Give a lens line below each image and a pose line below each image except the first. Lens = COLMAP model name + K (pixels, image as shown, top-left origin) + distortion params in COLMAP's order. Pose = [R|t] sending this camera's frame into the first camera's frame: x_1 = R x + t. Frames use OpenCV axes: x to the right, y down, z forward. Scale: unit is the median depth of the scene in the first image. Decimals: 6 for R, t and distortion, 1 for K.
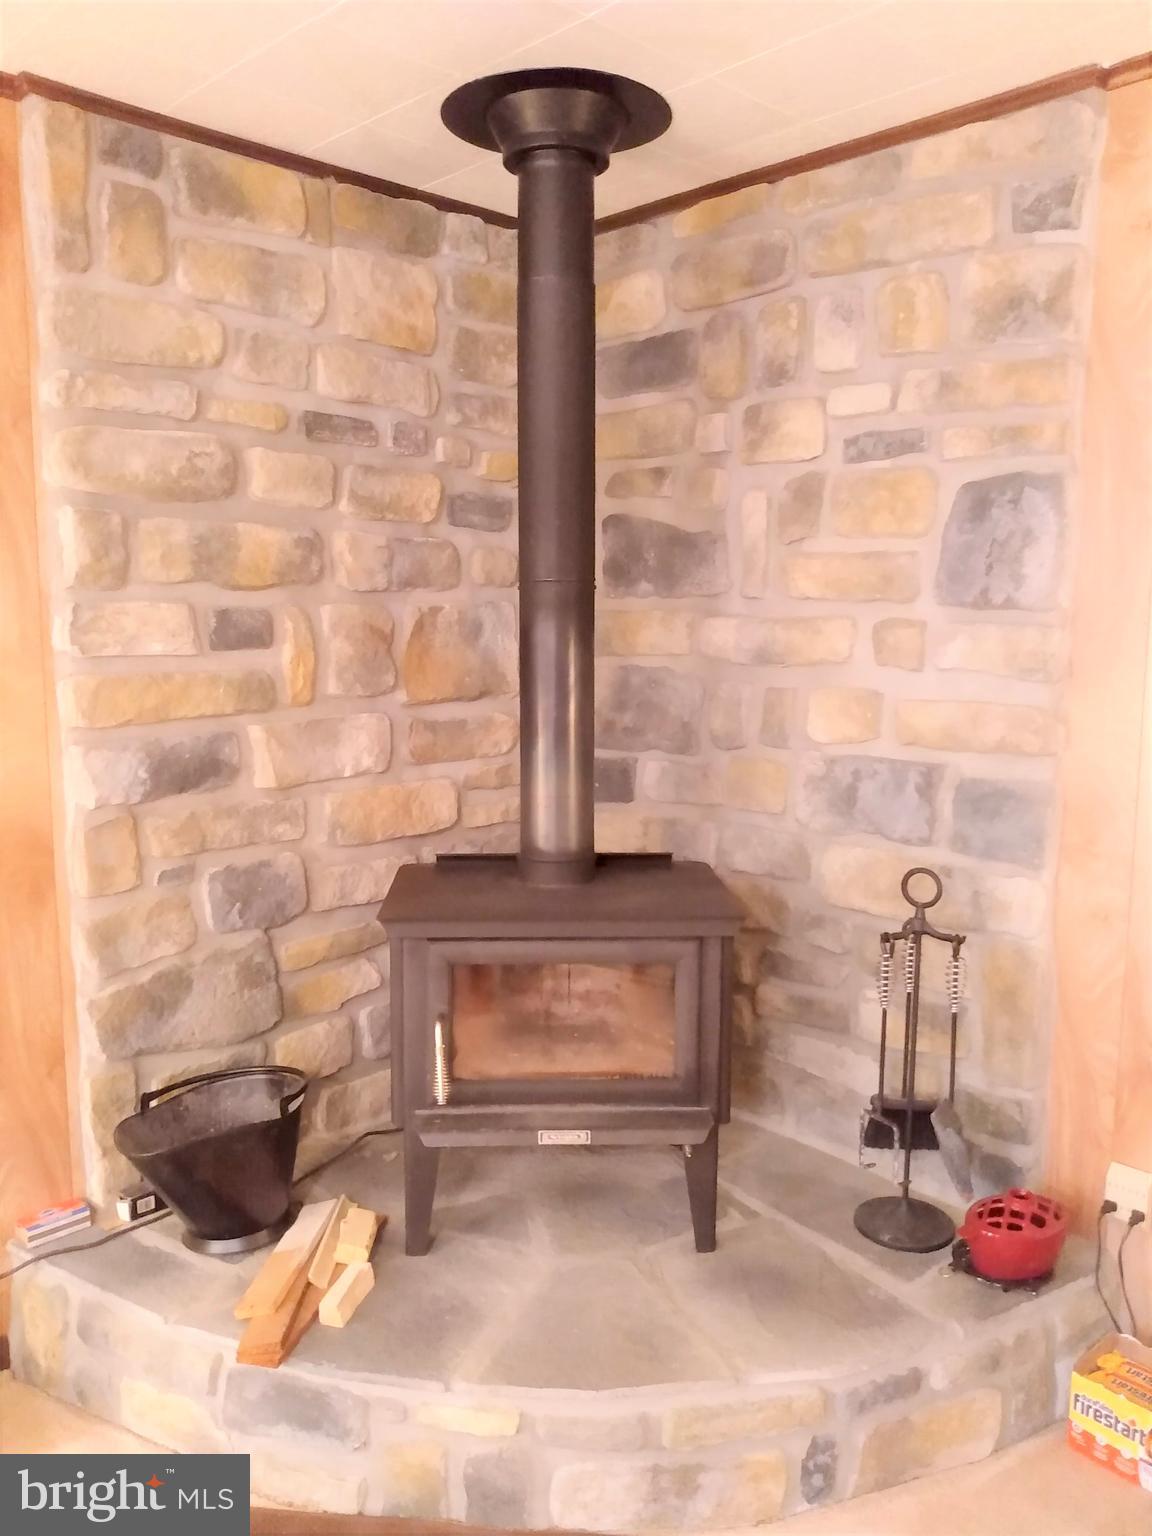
lens RADIAL K [[1206.1, 0, 576.0], [0, 1206.1, 768.0], [0, 0, 1]] dist [0.096640, -0.198529]
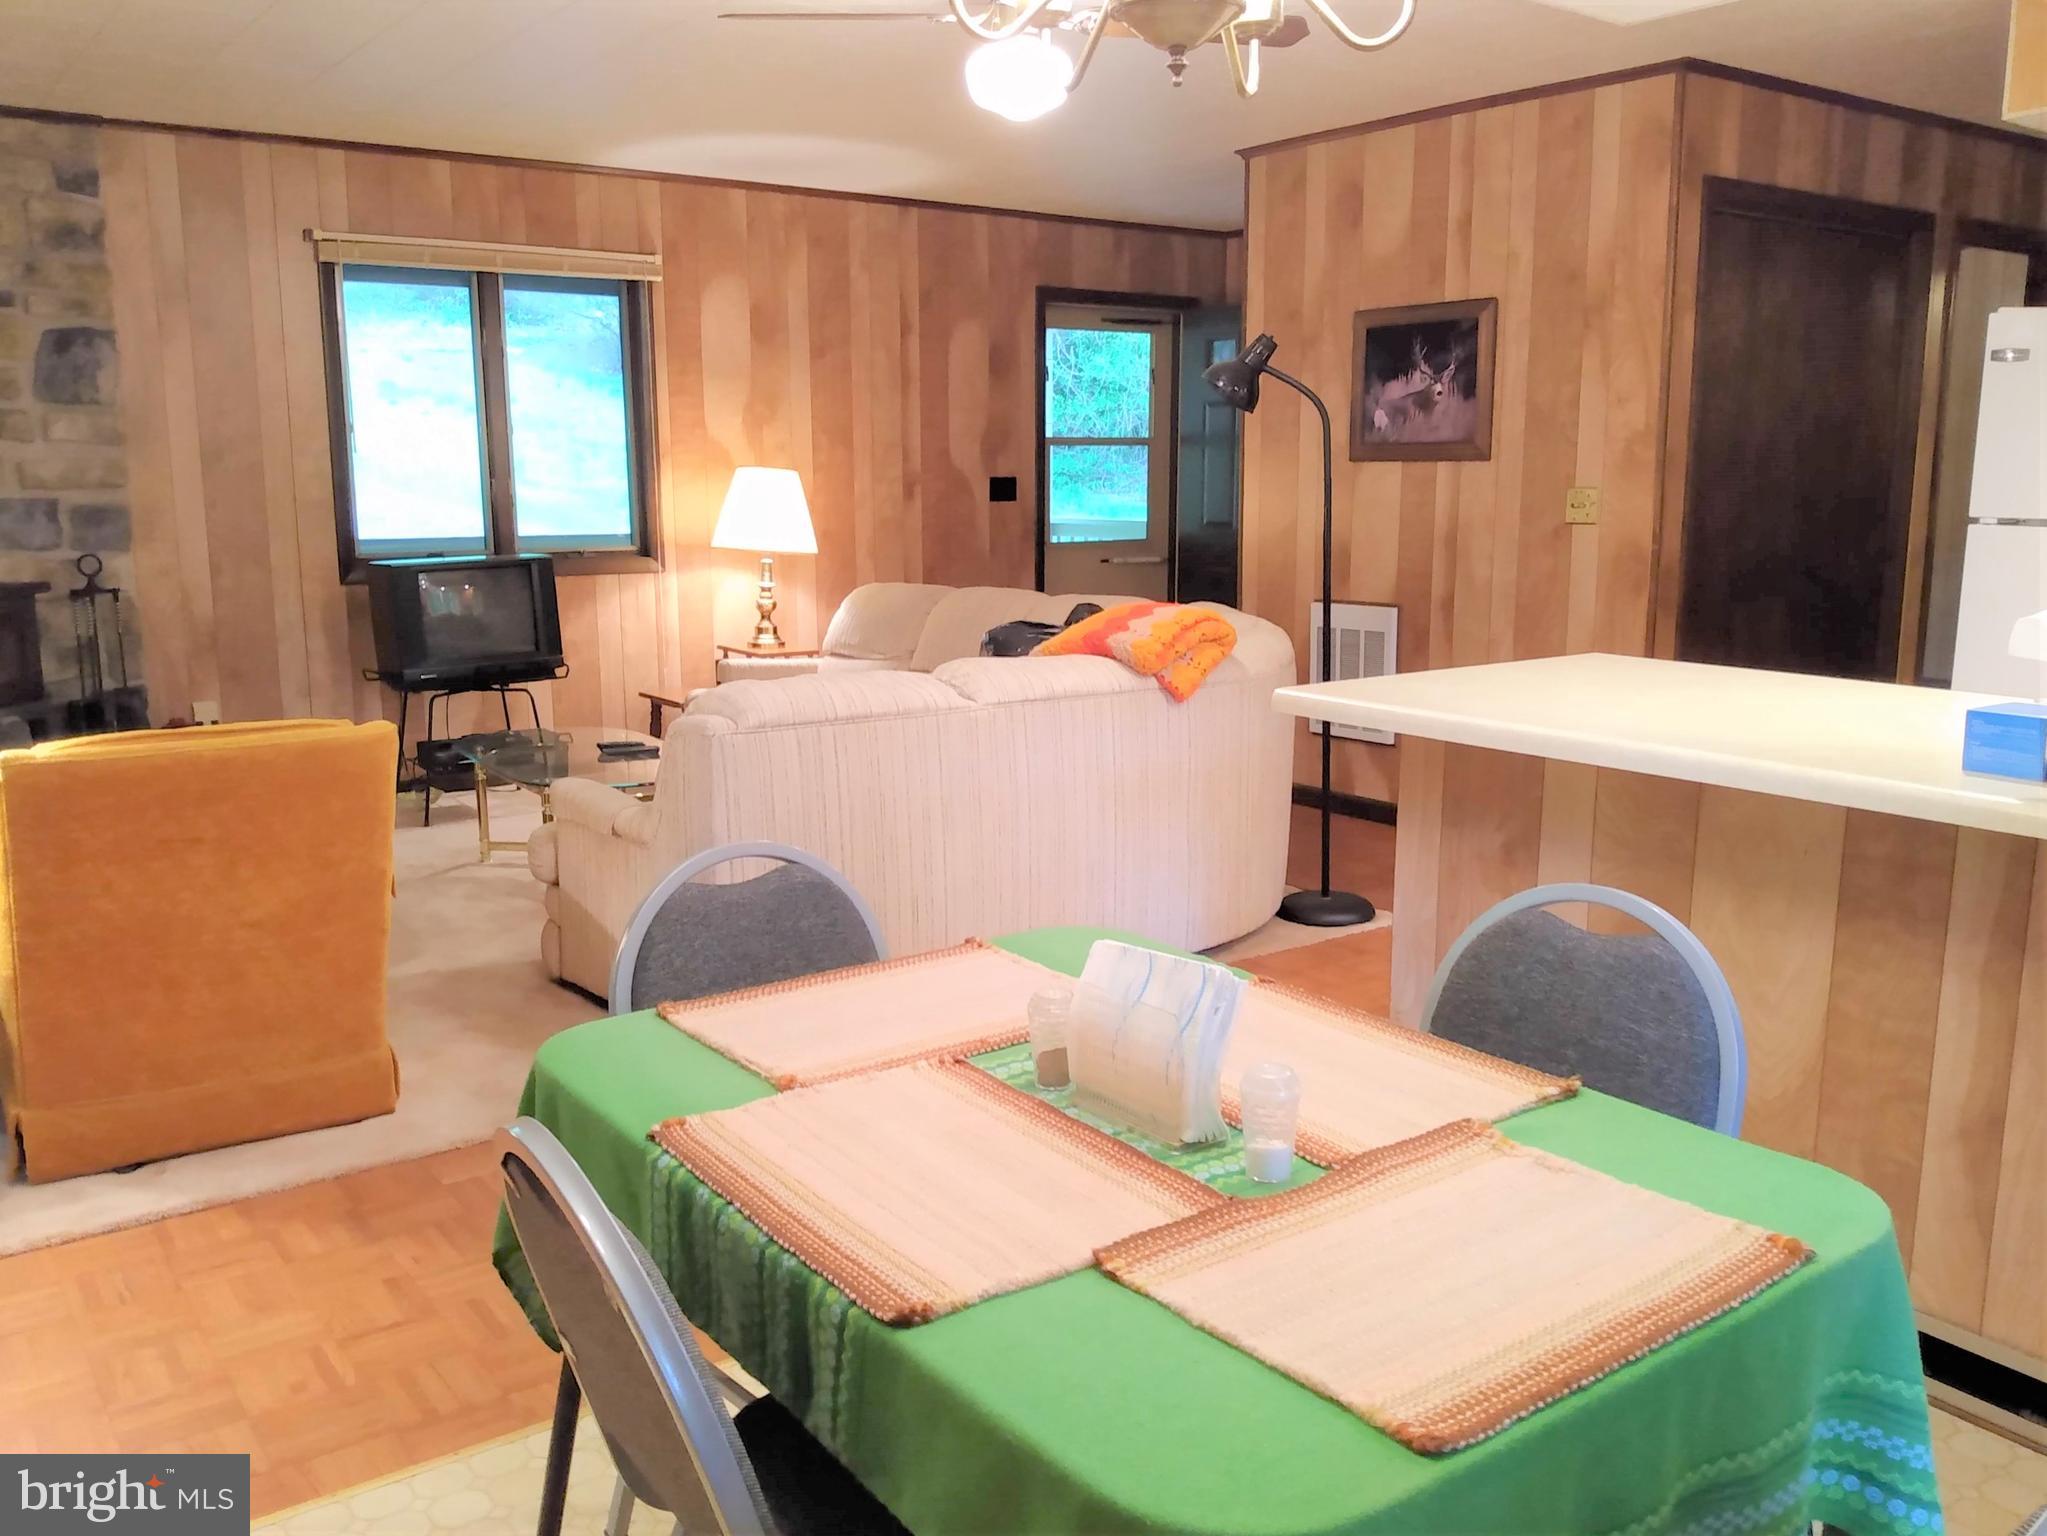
lens RADIAL K [[1674.9, 0, 1023.5], [0, 1674.9, 768.0], [0, 0, 1]] dist [-0.006542, -0.004759]
pose [[0.150038, -0.180618, 0.972042, -1.754569], [0.131879, 0.978042, 0.161377, 0.160613], [-0.979845, 0.103979, 0.170563, -0.637319]]
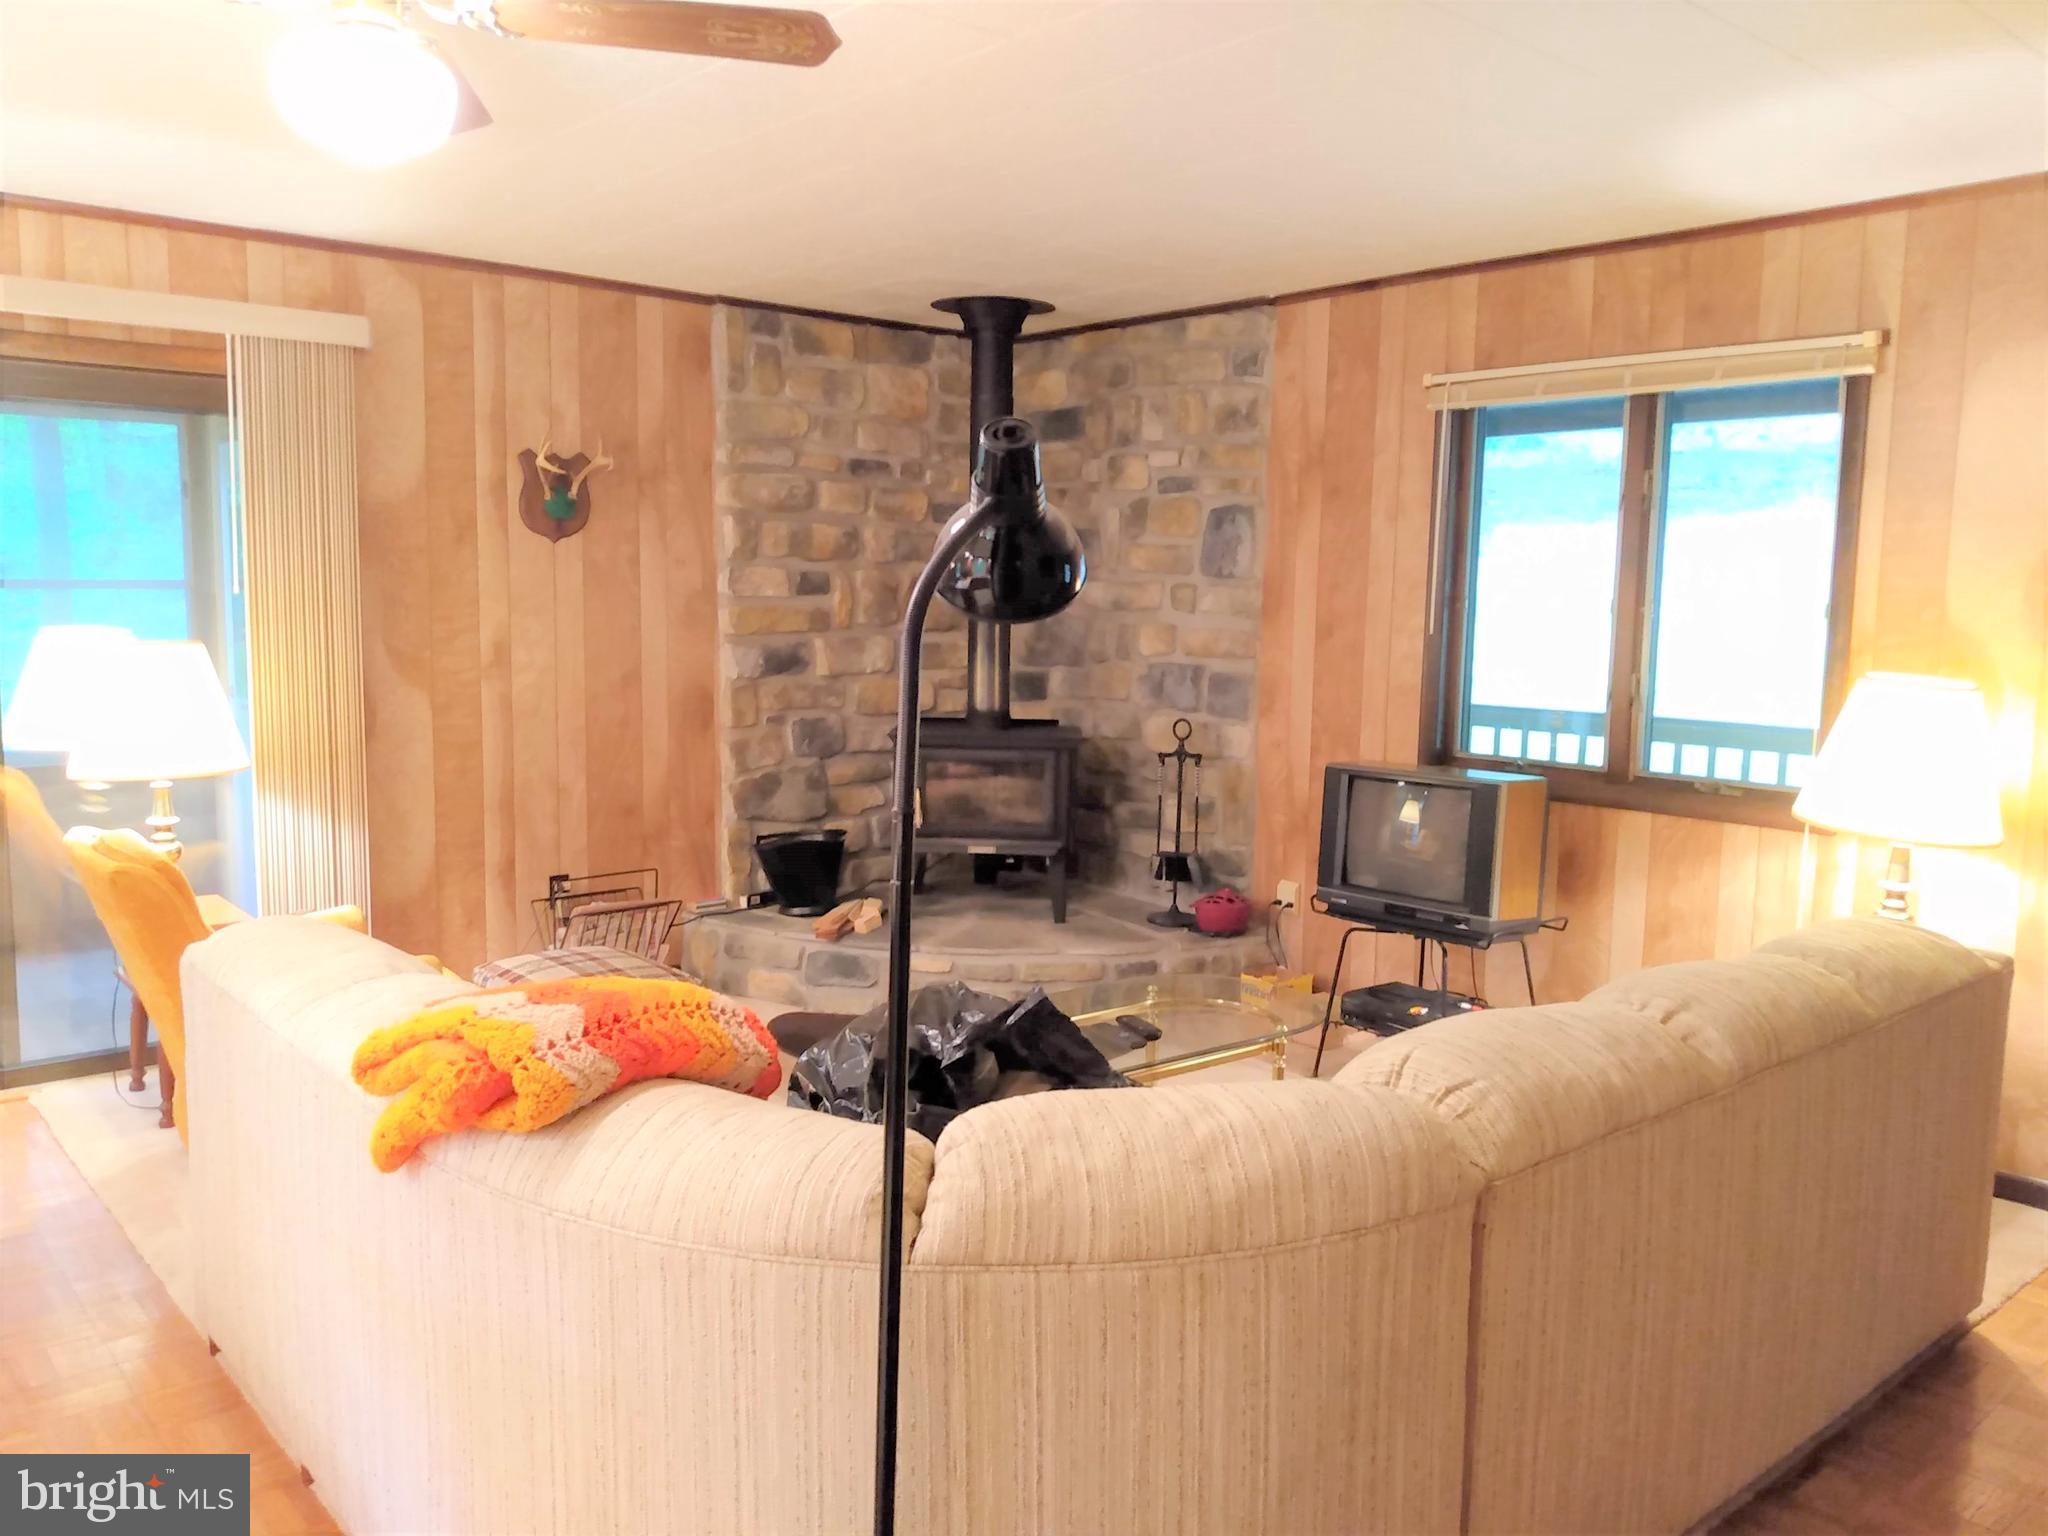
lens RADIAL K [[1608.2, 0, 1026.5], [0, 1608.2, 777.9], [0, 0, 1]] dist [0.096640, -0.198529]
pose [[0.997937, 0.022344, -0.060195, 0.184187], [-0.022966, 0.999689, -0.009674, 0.186263], [0.059960, 0.011036, 0.998140, -1.335827]]
